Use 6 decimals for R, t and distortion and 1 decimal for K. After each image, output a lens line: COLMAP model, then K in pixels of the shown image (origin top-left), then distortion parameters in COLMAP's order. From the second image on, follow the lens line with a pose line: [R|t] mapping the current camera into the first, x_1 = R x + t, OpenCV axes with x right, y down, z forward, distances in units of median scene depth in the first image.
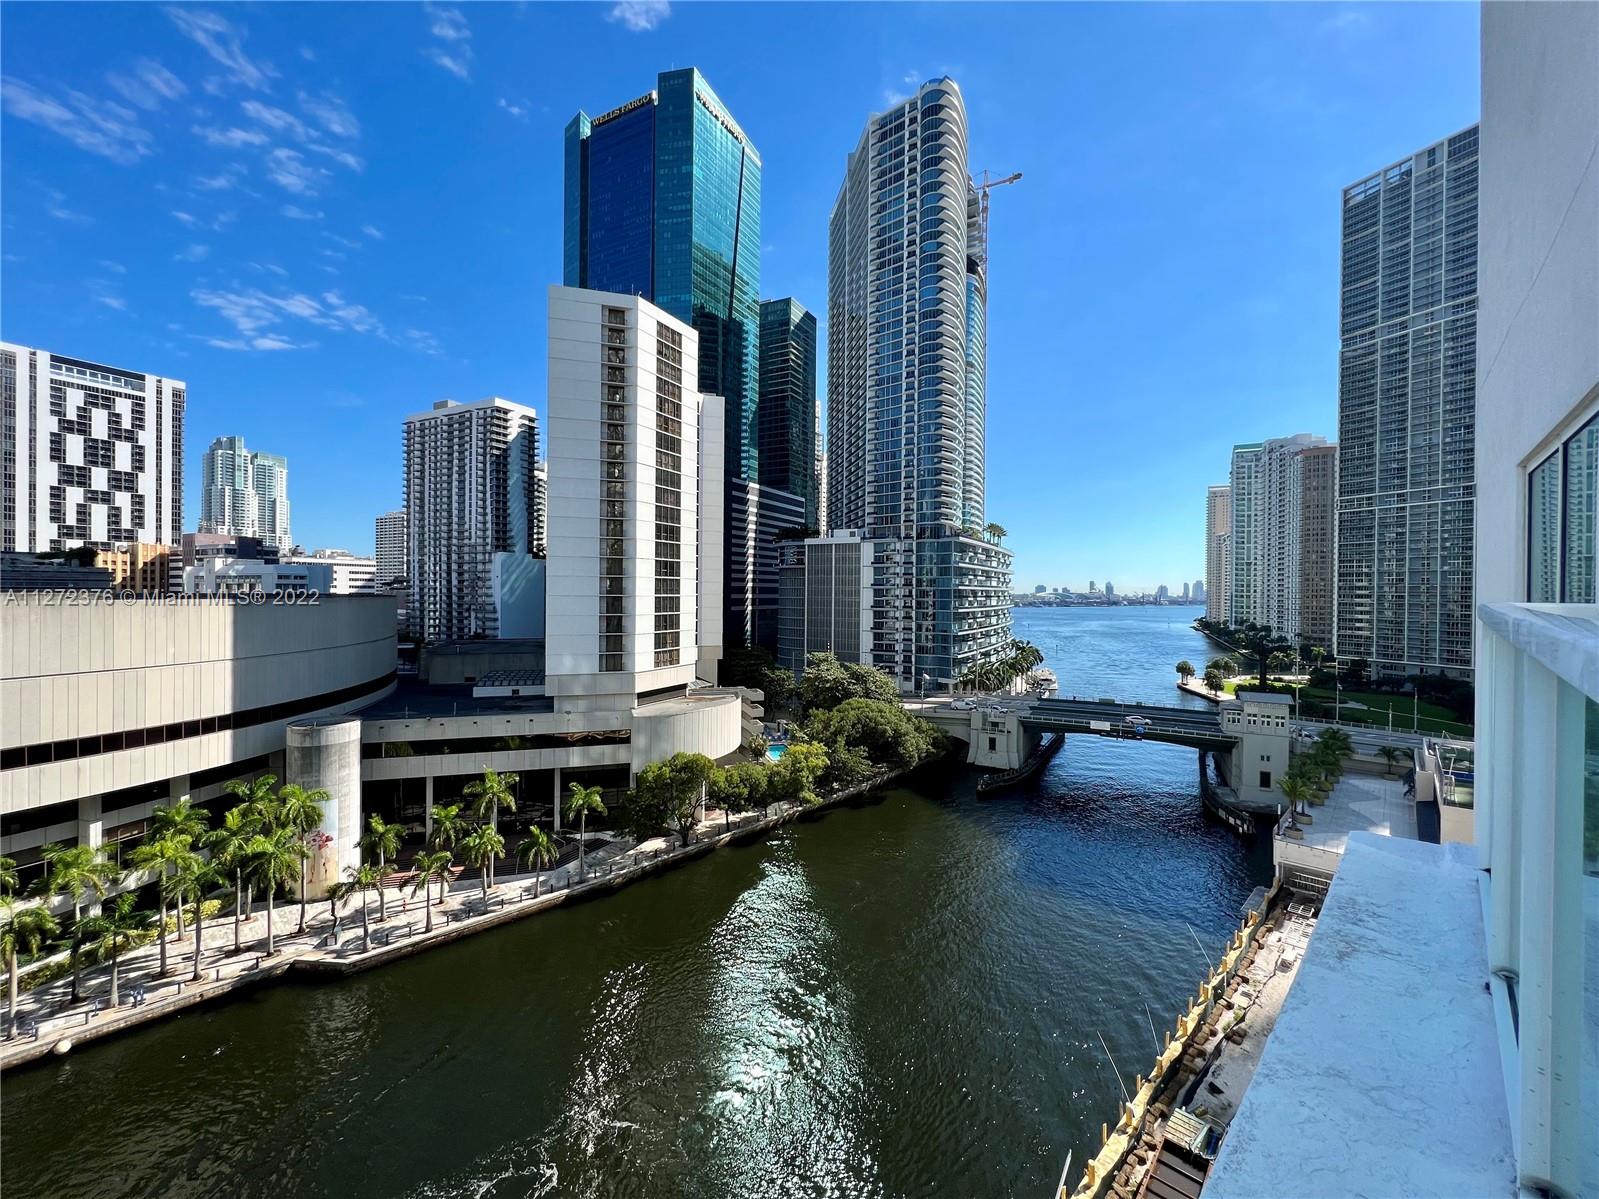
lens RADIAL K [[648.6, 0, 787.9], [0, 648.6, 592.7], [0, 0, 1]] dist [0.002662, -0.000488]
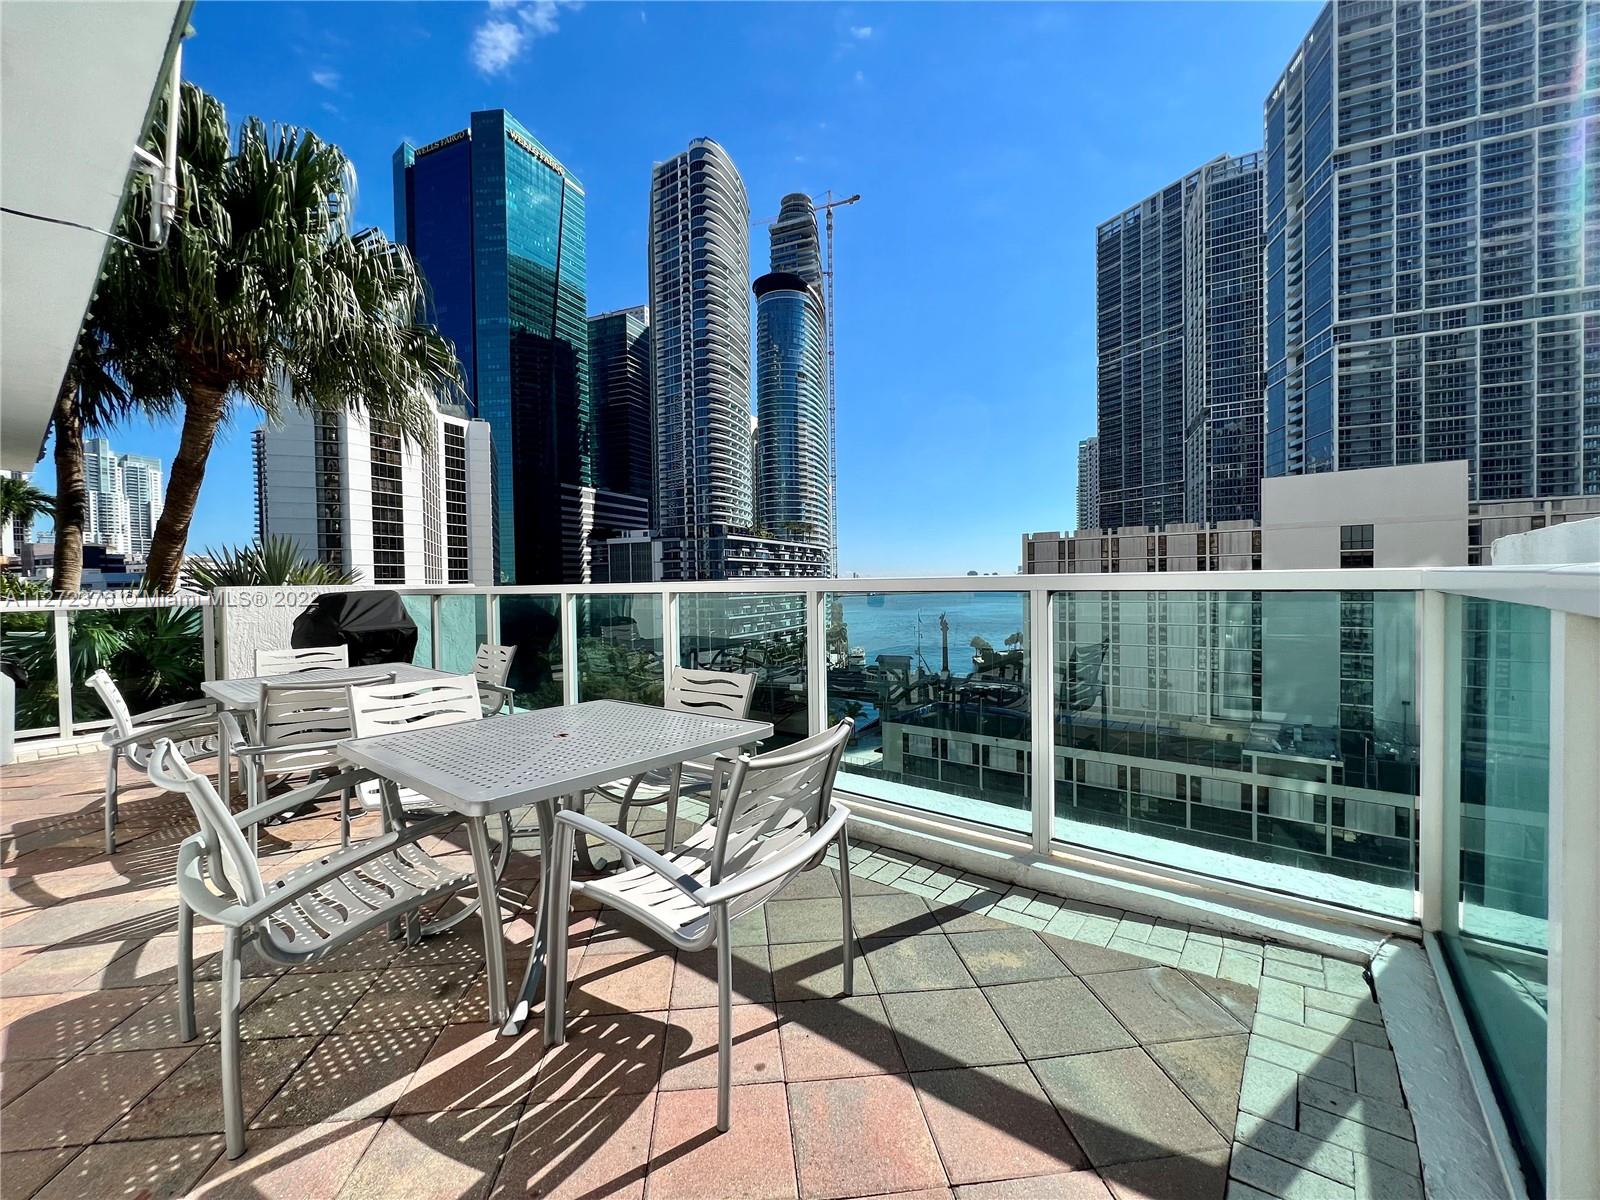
lens RADIAL K [[649.0, 0, 788.5], [0, 649.0, 593.8], [0, 0, 1]] dist [0.002662, -0.000488]
pose [[0.995973, -0.028100, 0.085135, 0.193119], [0.026774, 0.999502, 0.016678, 0.001721], [-0.085562, -0.014332, 0.996230, -0.126826]]
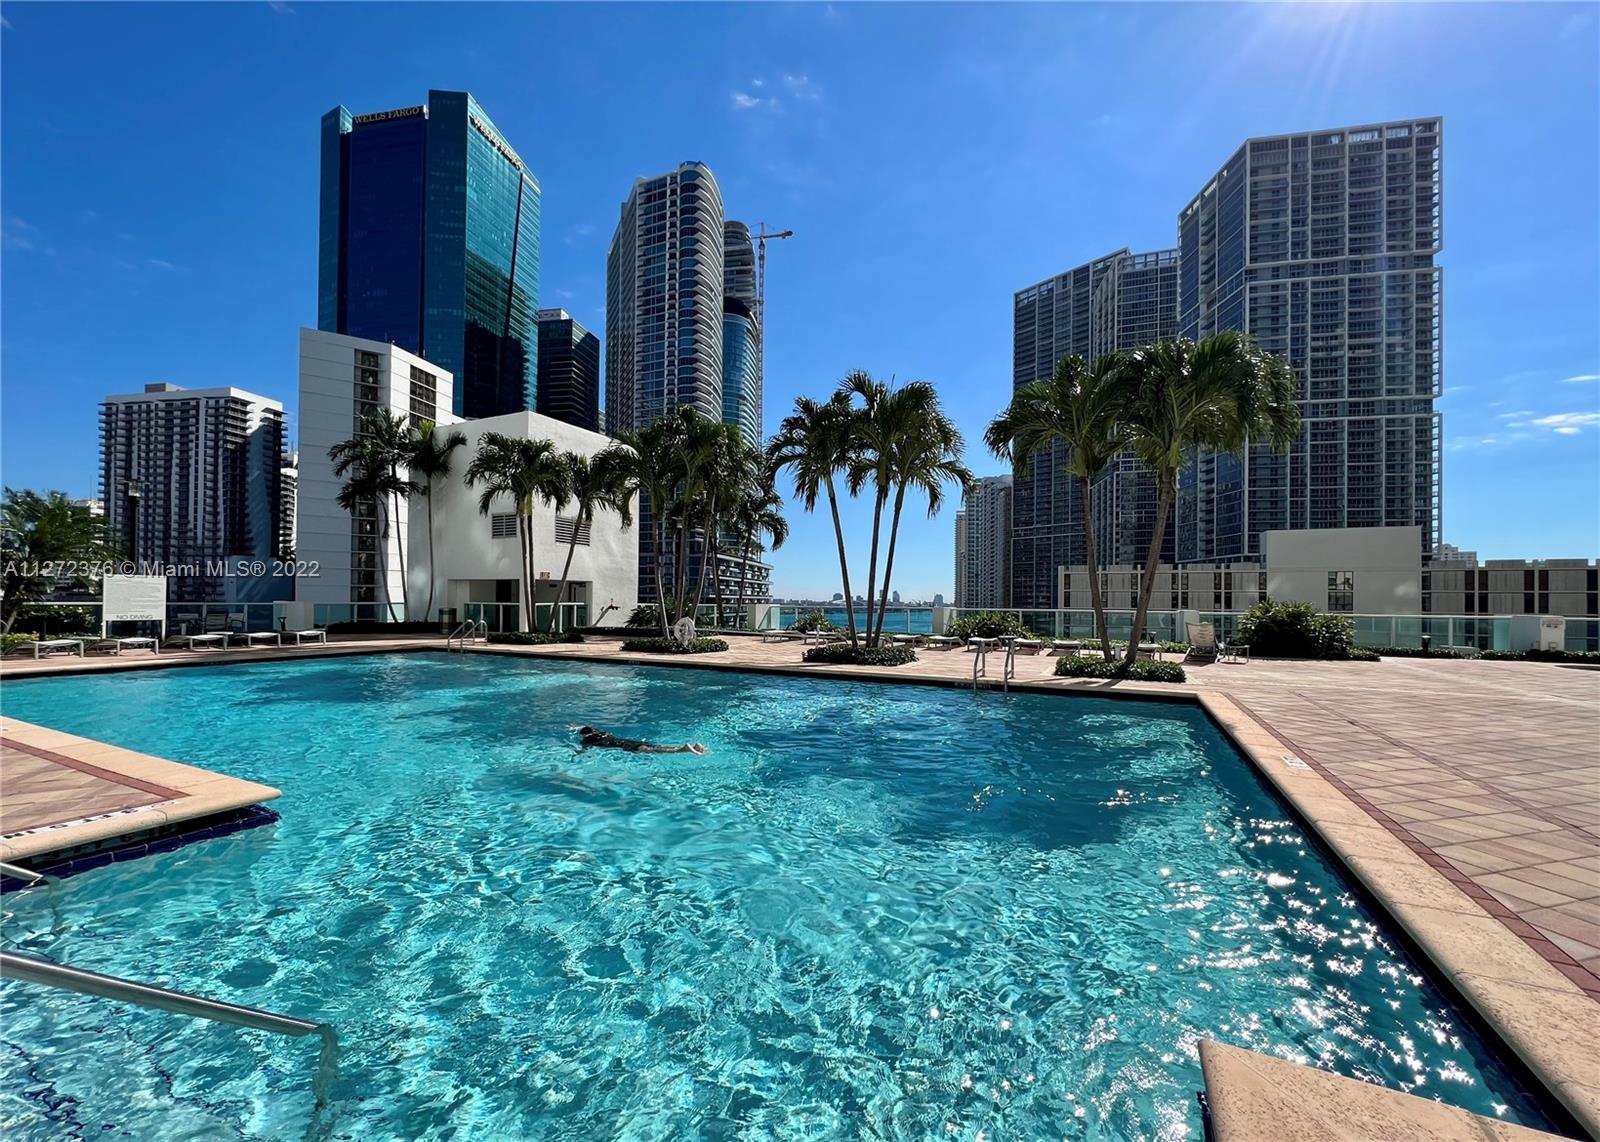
lens RADIAL K [[649.1, 0, 792.1], [0, 649.1, 593.6], [0, 0, 1]] dist [0.001139, 0.000760]
pose [[0.955988, 0.004953, 0.293364, 0.043998], [-0.001988, 0.999944, -0.010403, -0.000386], [-0.293399, 0.009362, 0.955944, -0.120207]]
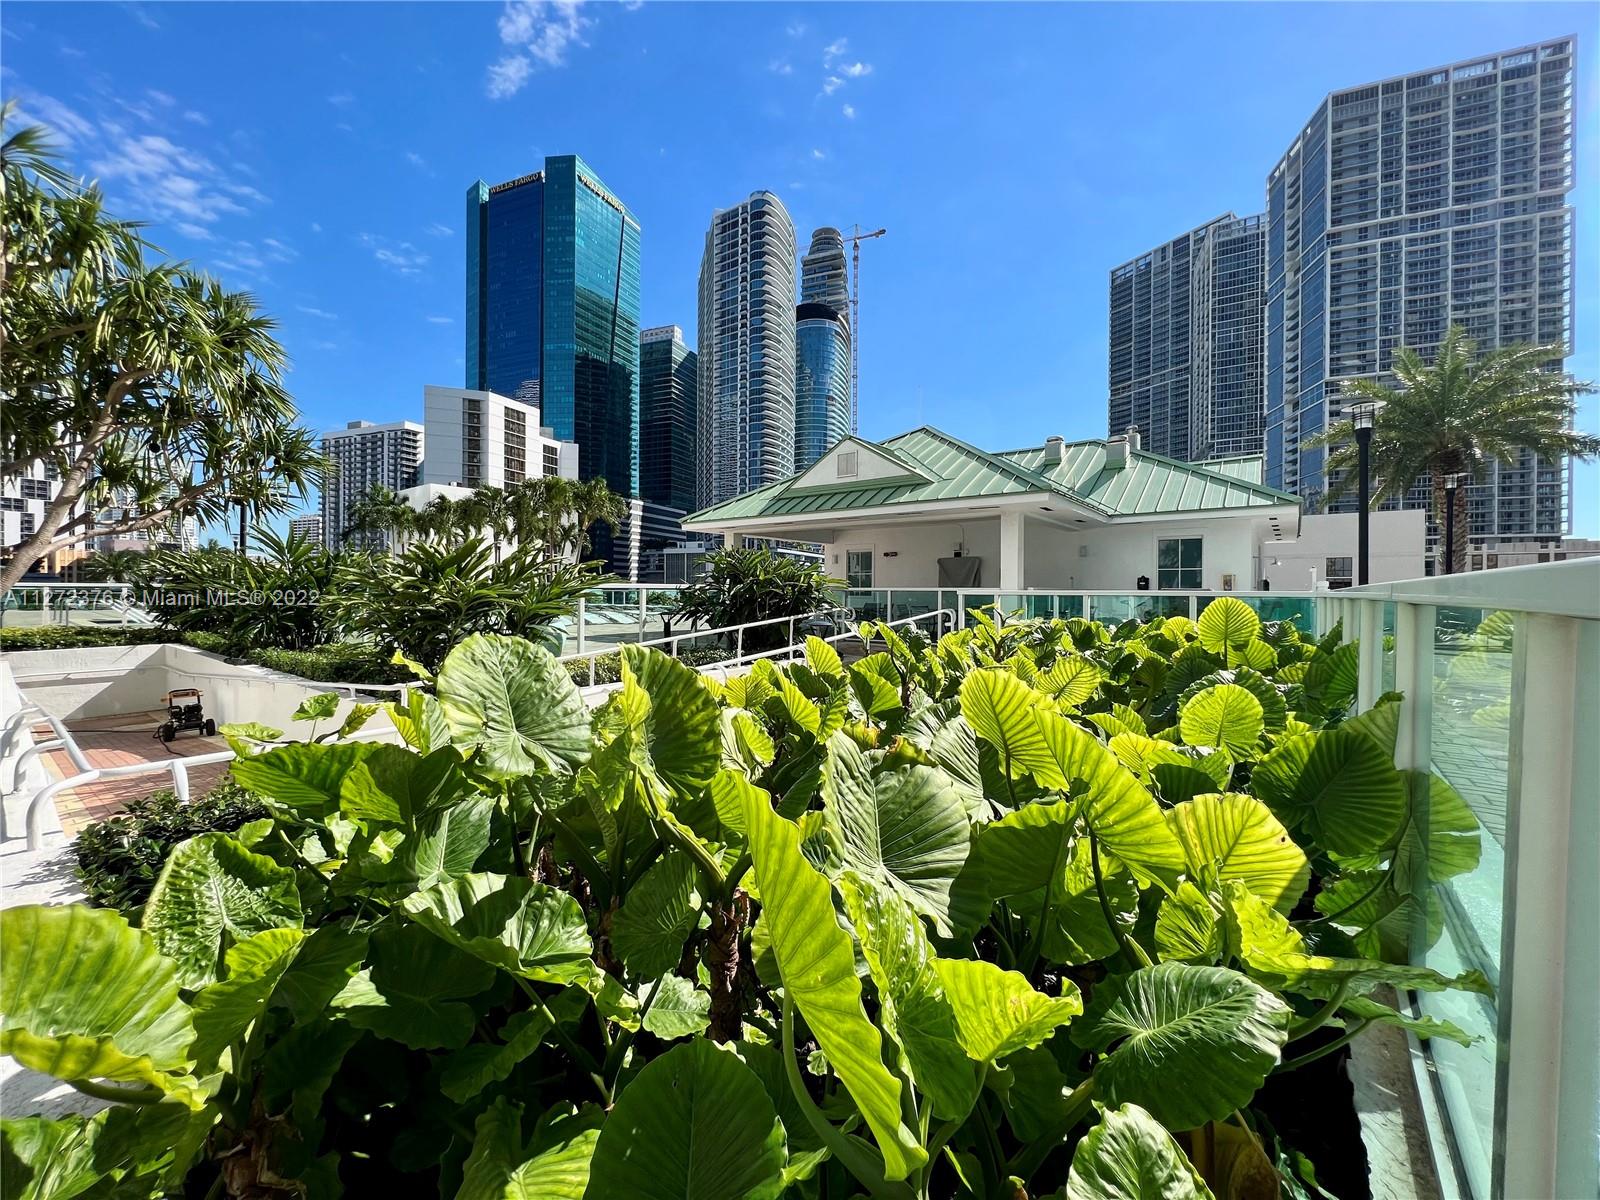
lens RADIAL K [[649.0, 0, 788.9], [0, 649.0, 593.8], [0, 0, 1]] dist [0.002662, -0.000488]
pose [[0.995793, -0.003821, 0.091552, 0.119812], [0.003710, 0.999992, 0.001383, 0.001314], [-0.091557, -0.001037, 0.995799, -0.205255]]
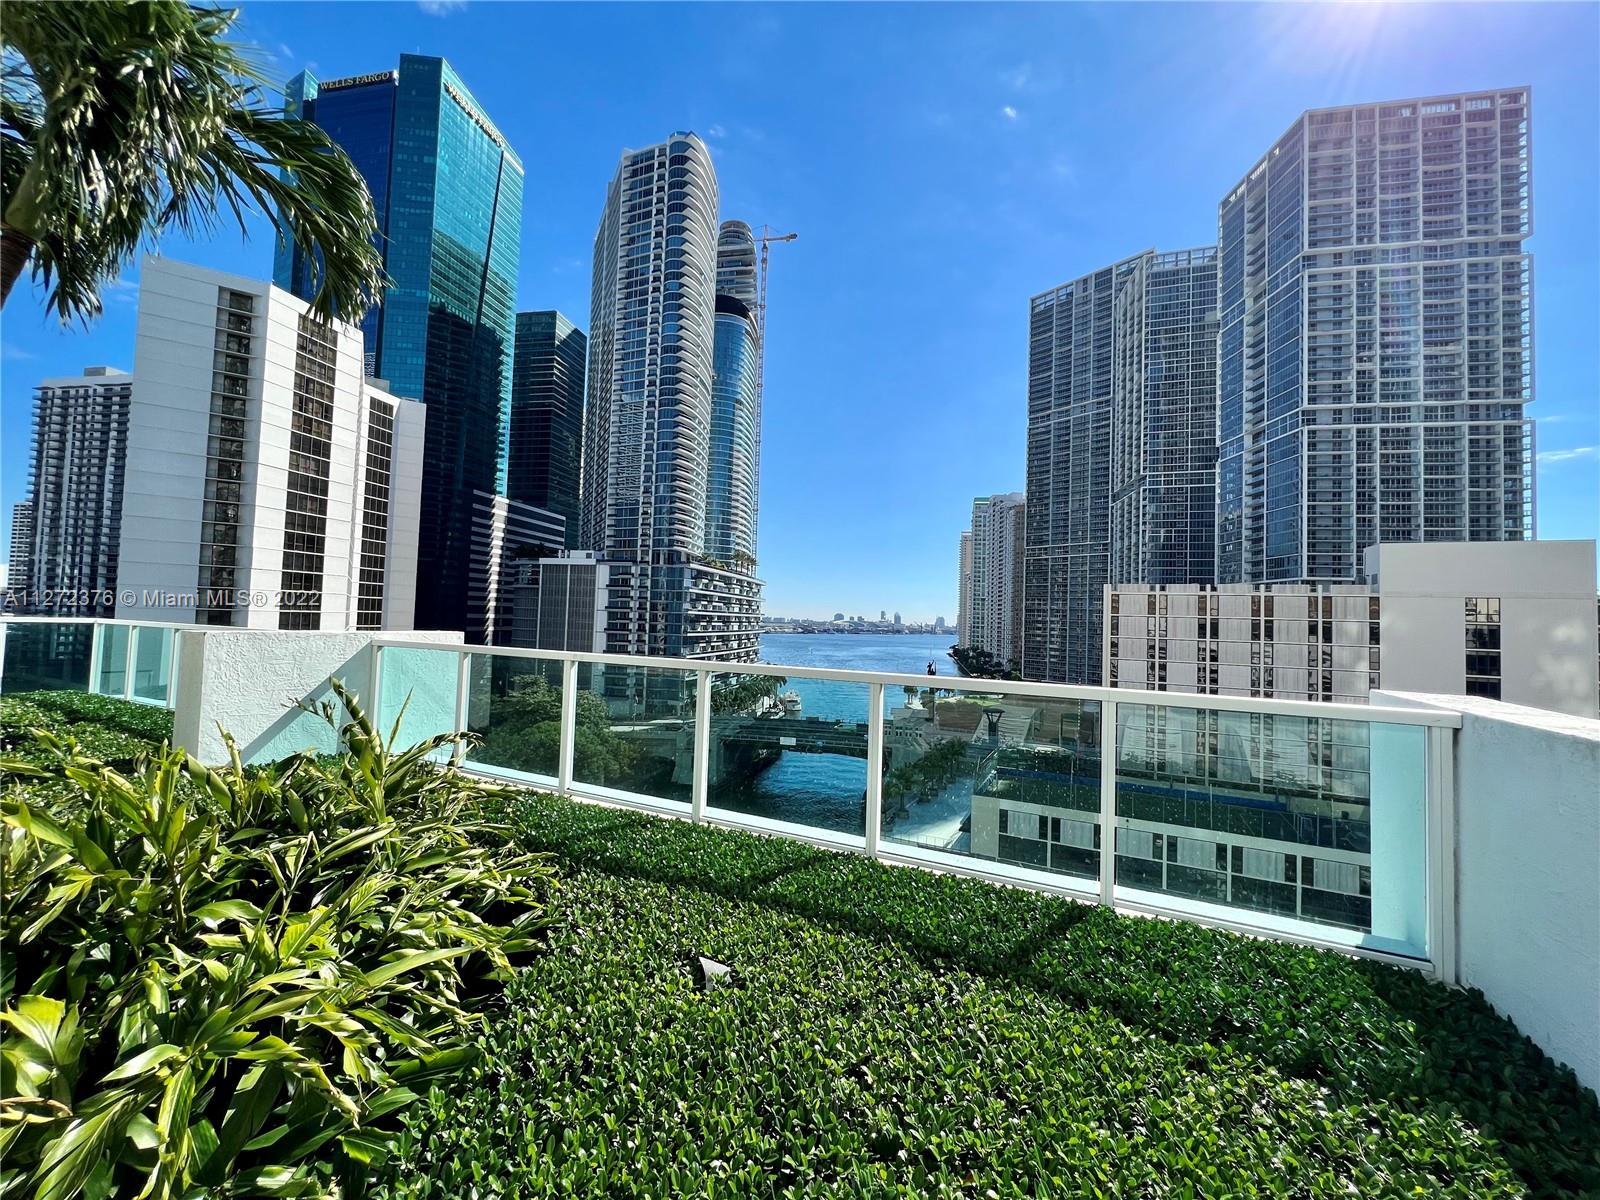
lens RADIAL K [[649.0, 0, 791.9], [0, 649.0, 593.0], [0, 0, 1]] dist [0.002662, -0.000488]
pose [[0.956354, 0.035514, 0.290044, 0.085567], [-0.024789, 0.998869, -0.040569, -0.000624], [-0.291157, 0.031609, 0.956153, -0.030134]]
